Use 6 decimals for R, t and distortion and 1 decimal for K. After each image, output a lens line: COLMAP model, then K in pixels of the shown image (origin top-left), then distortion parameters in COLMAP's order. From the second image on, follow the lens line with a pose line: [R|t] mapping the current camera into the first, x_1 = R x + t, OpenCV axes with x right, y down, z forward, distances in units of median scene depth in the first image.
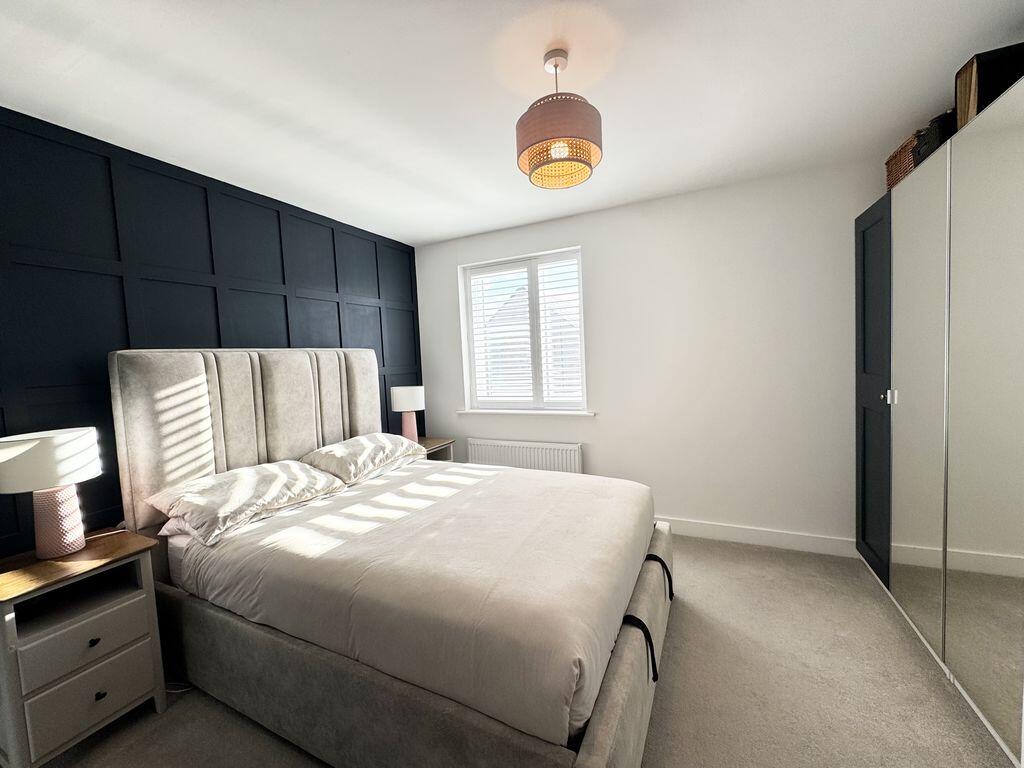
lens RADIAL K [[410.8, 0, 512.7], [0, 410.8, 380.2], [0, 0, 1]] dist [0.000204, -0.000159]
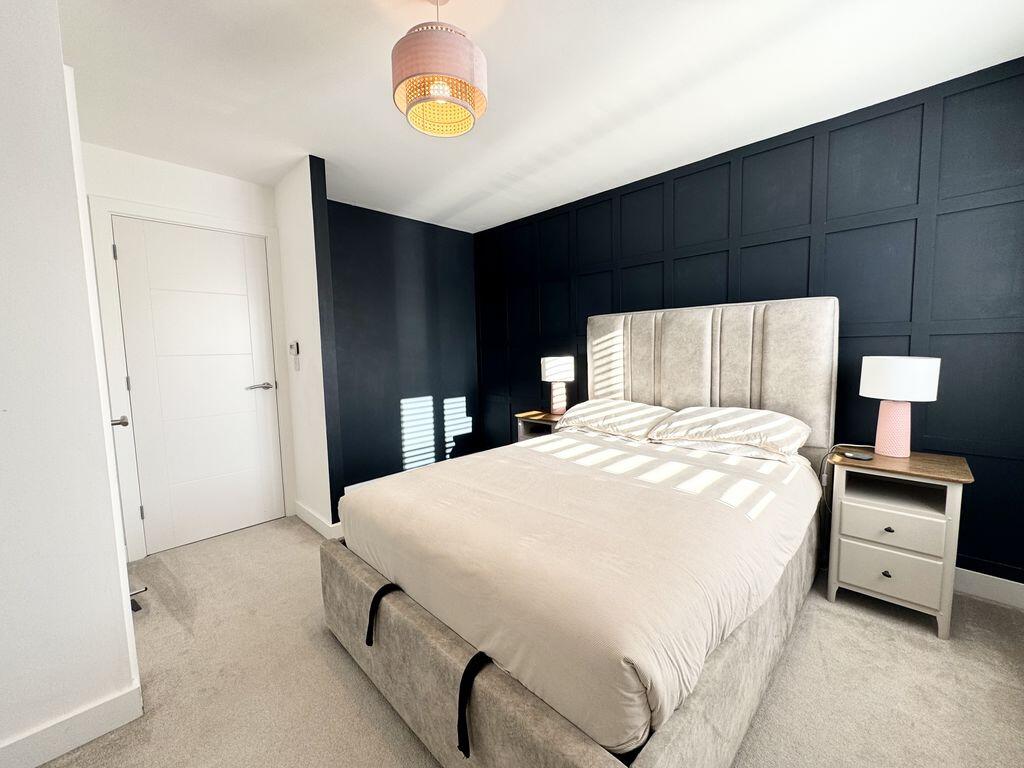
lens RADIAL K [[410.8, 0, 510.5], [0, 410.8, 381.1], [0, 0, 1]] dist [0.000204, -0.000159]
pose [[-0.304537, 0.149781, -0.940650, 0.740454], [-0.016064, 0.986611, 0.162300, -0.063098], [0.952365, 0.064537, -0.298053, 1.052913]]
